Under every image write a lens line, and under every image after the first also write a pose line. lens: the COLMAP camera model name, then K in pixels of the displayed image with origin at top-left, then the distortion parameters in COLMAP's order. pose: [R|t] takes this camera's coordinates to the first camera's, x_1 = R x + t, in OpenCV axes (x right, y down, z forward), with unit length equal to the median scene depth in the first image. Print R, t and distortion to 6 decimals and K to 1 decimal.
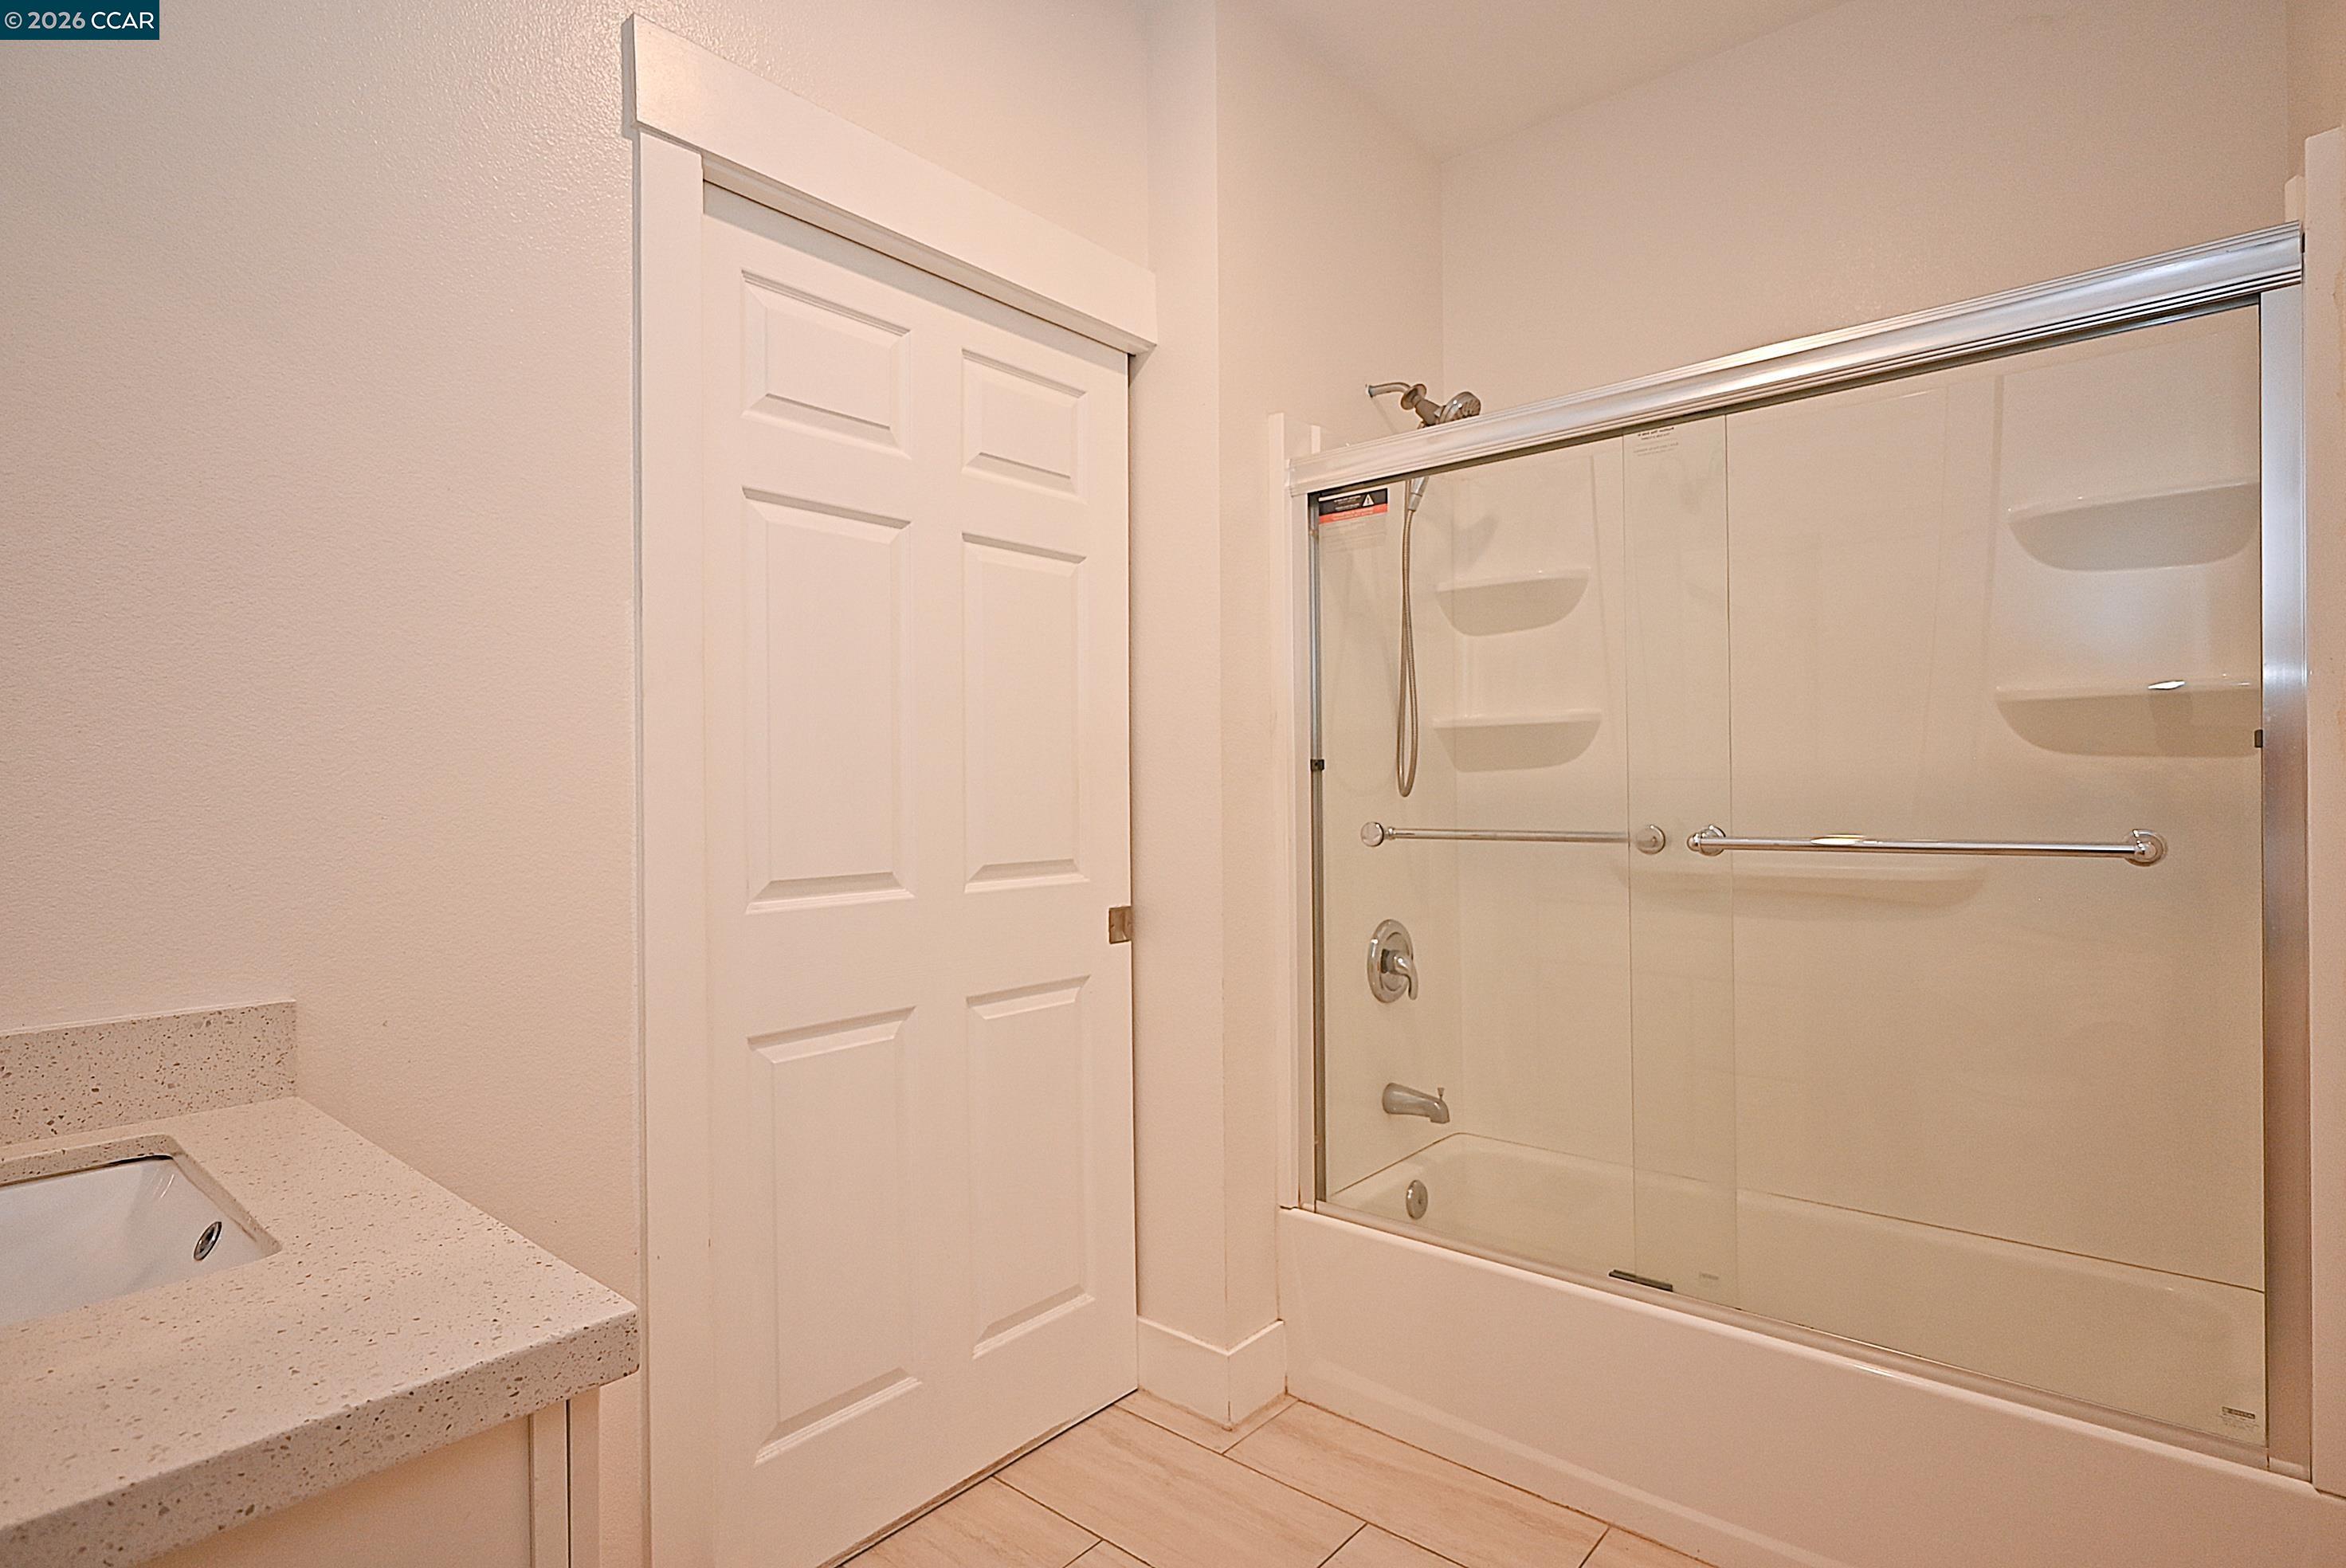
lens RADIAL K [[1166.4, 0, 1173.0], [0, 1166.4, 784.0], [0, 0, 1]] dist [0.003060, -0.000023]
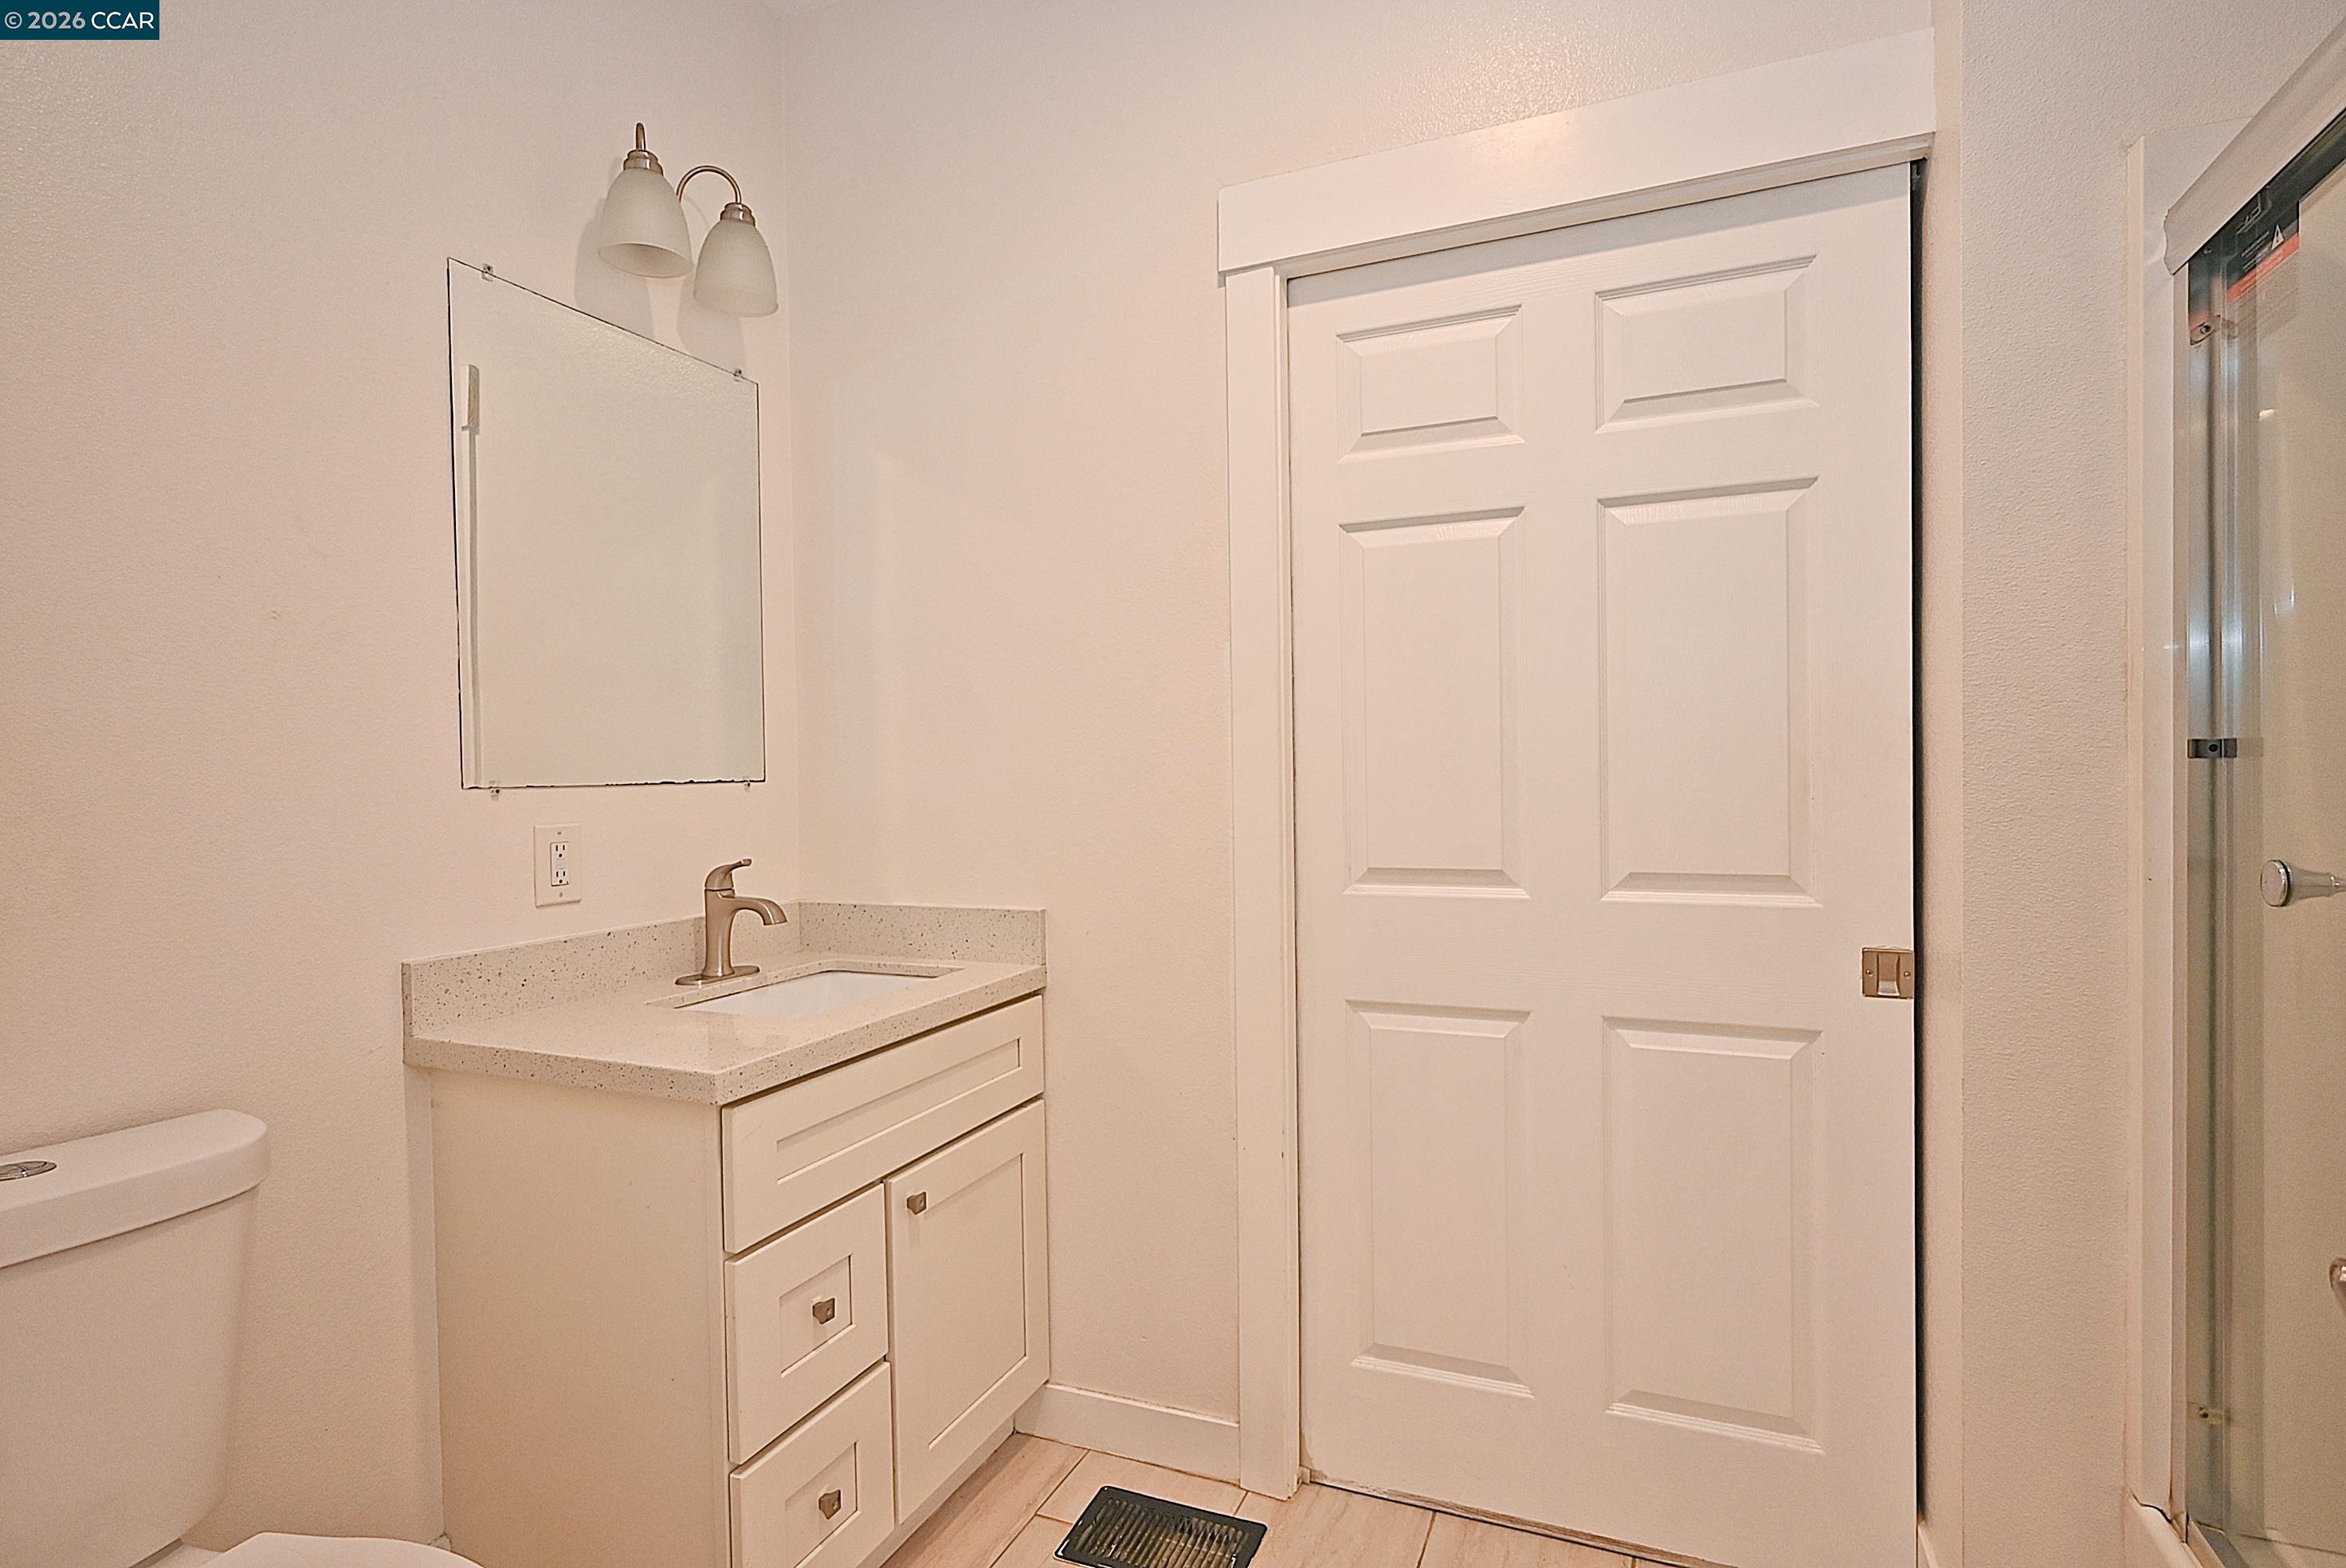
lens RADIAL K [[1166.4, 0, 1173.0], [0, 1166.4, 784.0], [0, 0, 1]] dist [0.003060, -0.000023]
pose [[0.302791, 0.017876, -0.952889, 0.577533], [0.017088, 0.999562, 0.024182, -0.024251], [0.952904, -0.023605, 0.302353, 0.411396]]
